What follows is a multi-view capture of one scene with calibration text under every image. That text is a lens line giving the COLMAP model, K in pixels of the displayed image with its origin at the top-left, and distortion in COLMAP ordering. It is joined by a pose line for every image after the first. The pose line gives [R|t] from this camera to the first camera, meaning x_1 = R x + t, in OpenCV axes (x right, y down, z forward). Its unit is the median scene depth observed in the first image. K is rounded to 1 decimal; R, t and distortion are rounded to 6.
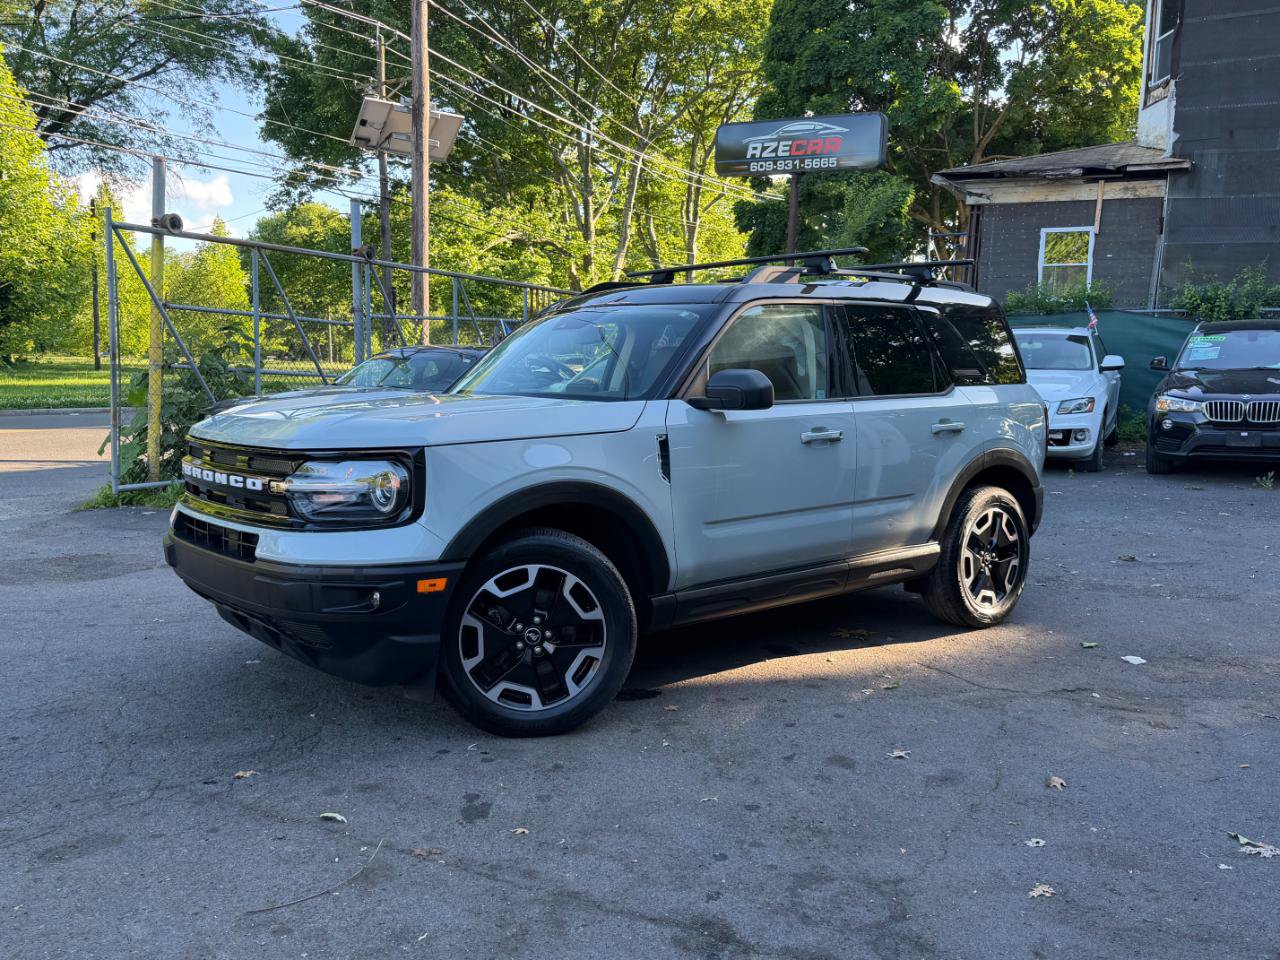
lens RADIAL K [[1027.0, 0, 641.4], [0, 1027.0, 504.8], [0, 0, 1]] dist [0.115107, -0.199641]
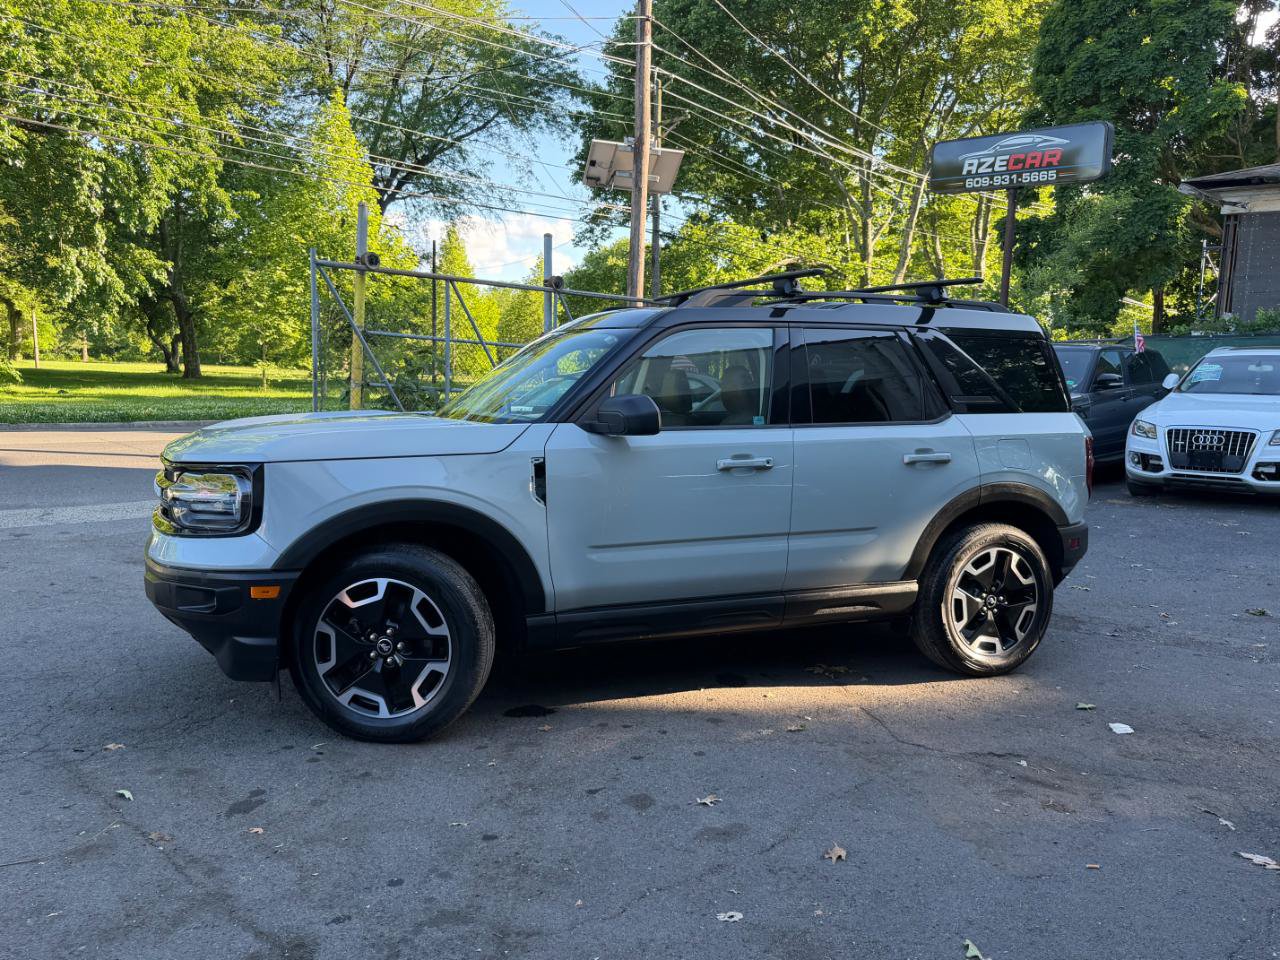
lens RADIAL K [[982.4, 0, 639.6], [0, 982.4, 501.8], [0, 0, 1]] dist [0.083946, -0.134483]
pose [[0.959039, 0.041021, -0.280287, 0.272116], [-0.045040, 0.998954, -0.007910, -0.015230], [0.279669, 0.020210, 0.959884, 0.067181]]
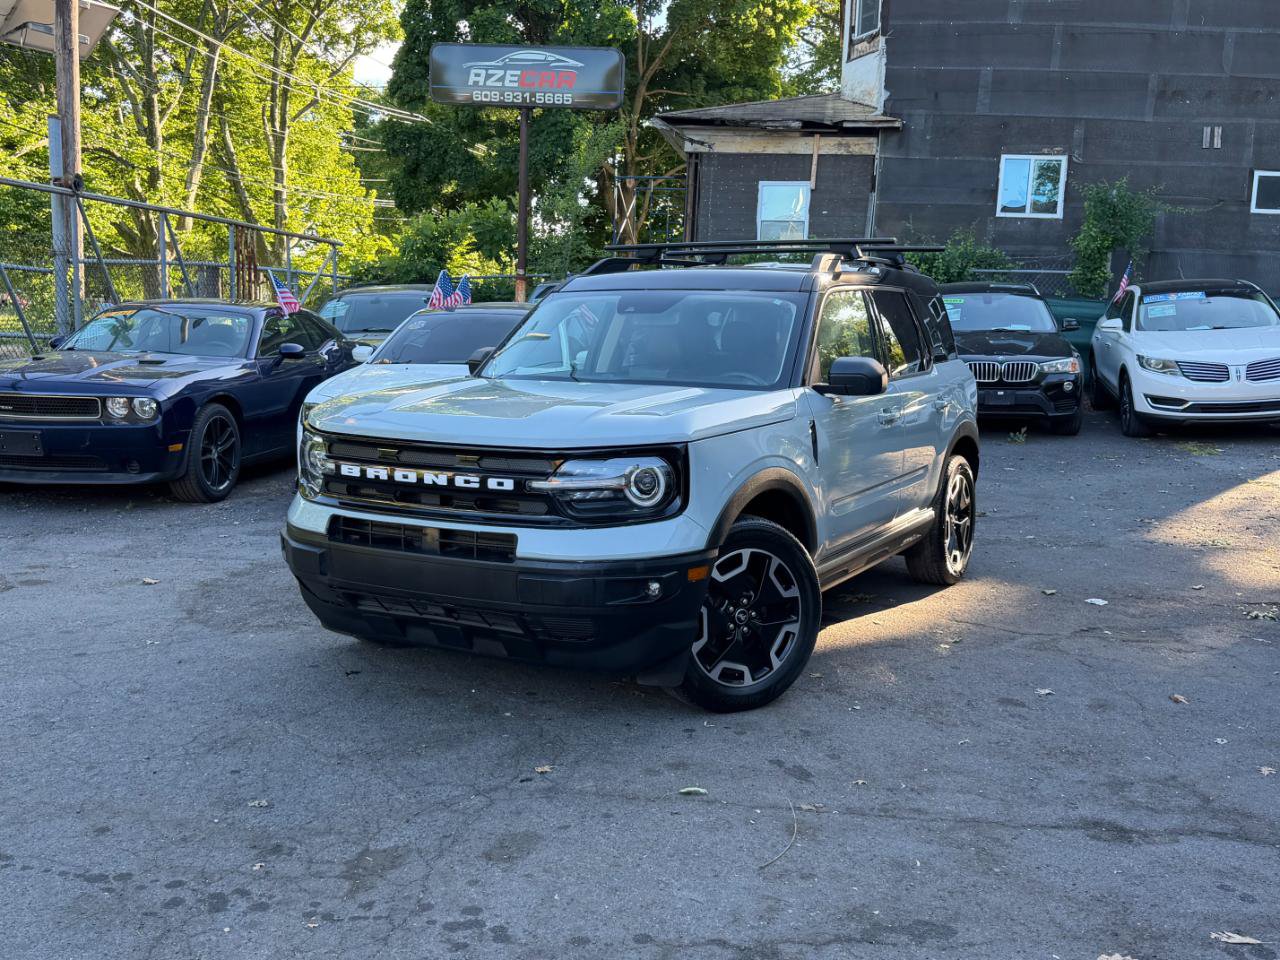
lens RADIAL K [[1185.0, 0, 641.9], [0, 1185.0, 504.2], [0, 0, 1]] dist [0.132592, -0.247205]
pose [[0.939671, -0.047083, 0.338825, -0.395879], [0.037370, 0.998684, 0.035138, -0.022319], [-0.340033, -0.020357, 0.940193, -0.071790]]
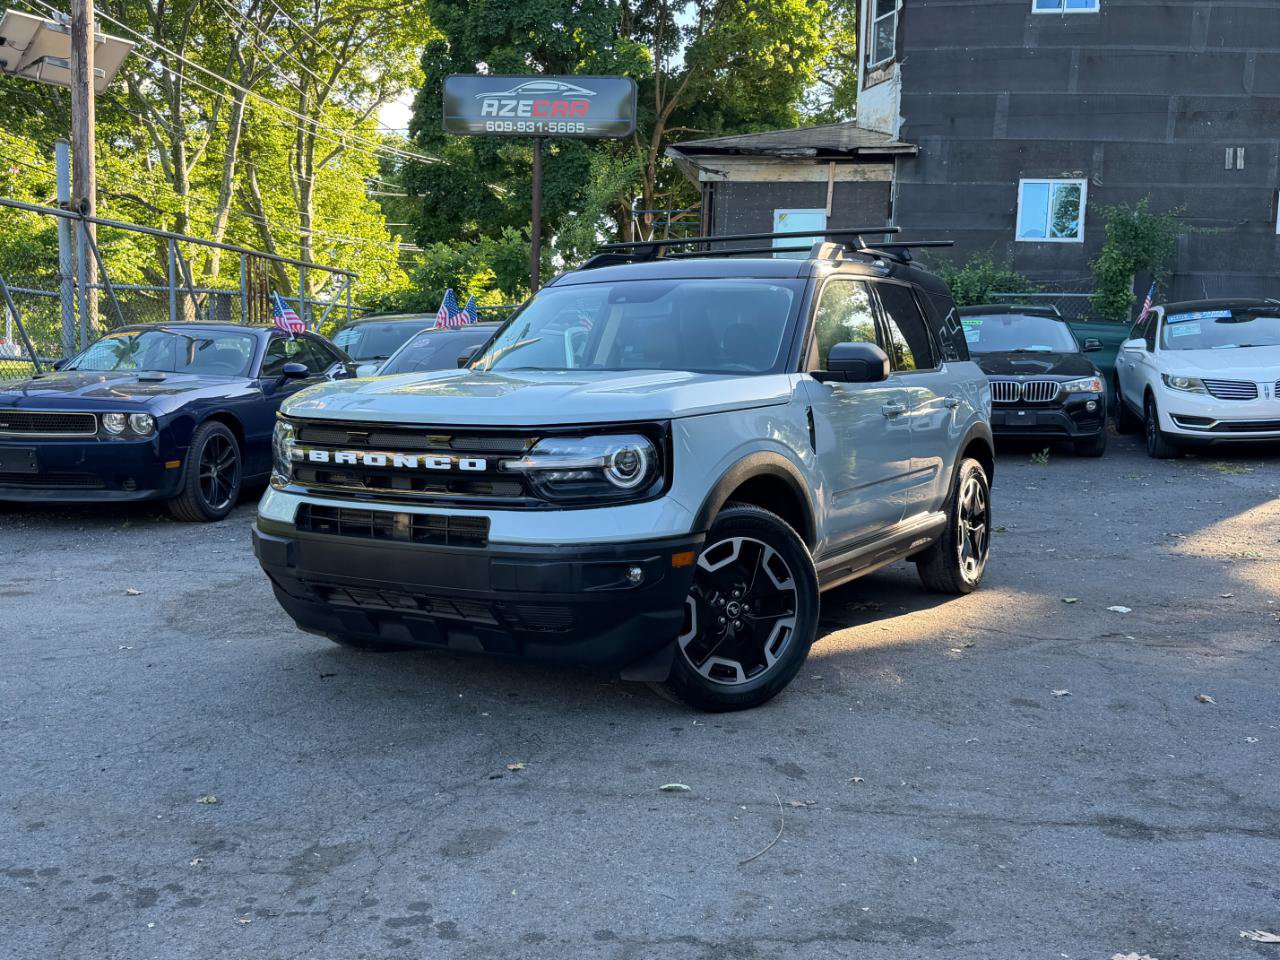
lens RADIAL K [[1189.0, 0, 636.8], [0, 1189.0, 500.5], [0, 0, 1]] dist [0.129758, -0.238003]
pose [[0.947401, -0.040038, 0.317536, -0.360705], [0.043342, 0.999055, -0.003345, 0.014264], [-0.317102, 0.016932, 0.948240, -0.042241]]
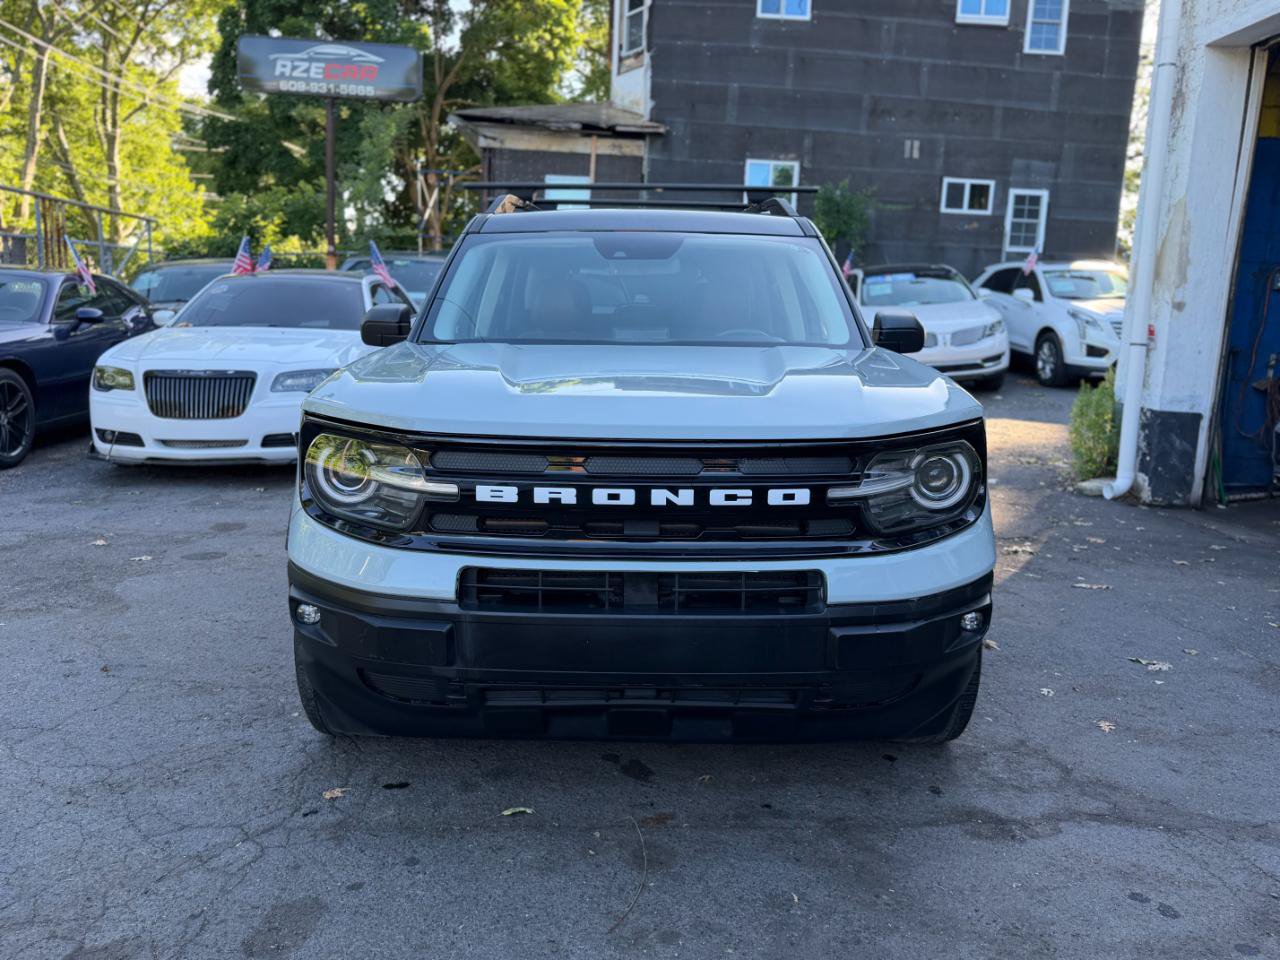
lens RADIAL K [[974.9, 0, 628.6], [0, 974.9, 490.5], [0, 0, 1]] dist [0.019347, -0.029784]
pose [[0.862384, -0.085833, 0.498925, -0.322153], [0.052895, 0.995405, 0.079817, -0.020785], [-0.503484, -0.042442, 0.862962, 0.124534]]
